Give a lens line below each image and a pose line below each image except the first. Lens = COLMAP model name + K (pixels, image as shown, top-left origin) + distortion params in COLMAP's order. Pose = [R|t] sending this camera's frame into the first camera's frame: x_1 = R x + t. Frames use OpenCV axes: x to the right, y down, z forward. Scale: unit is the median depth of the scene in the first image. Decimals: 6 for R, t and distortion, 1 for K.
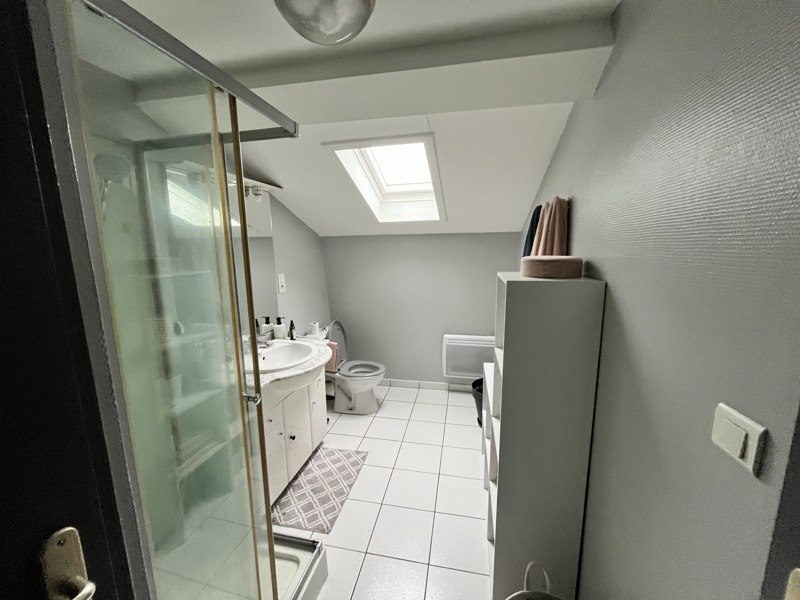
lens RADIAL K [[325.4, 0, 398.9], [0, 325.4, 299.6], [0, 0, 1]] dist [-0.001889, -0.000066]
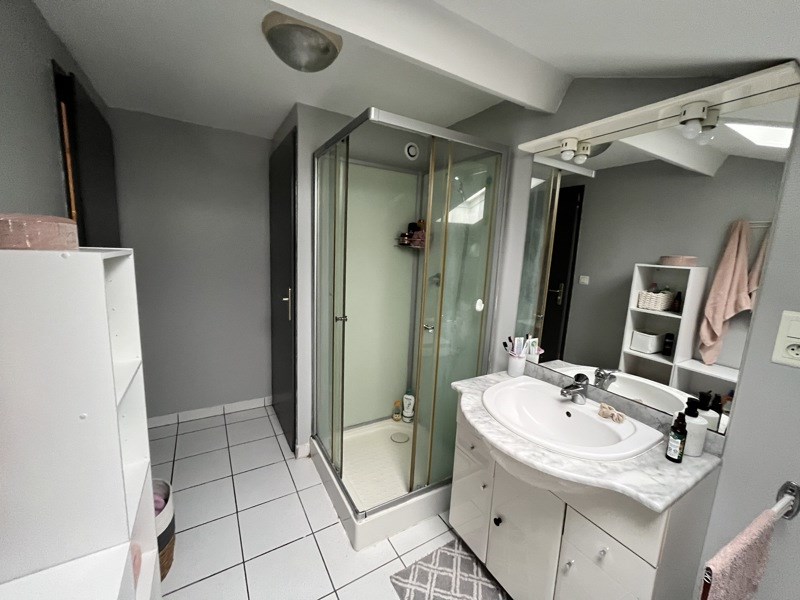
lens RADIAL K [[325.4, 0, 399.6], [0, 325.4, 298.5], [0, 0, 1]] dist [-0.001889, -0.000066]
pose [[-0.737249, 0.083872, -0.670395, 0.236708], [-0.148404, 0.947928, 0.281797, -0.168312], [0.659121, 0.307244, -0.686411, 1.251909]]
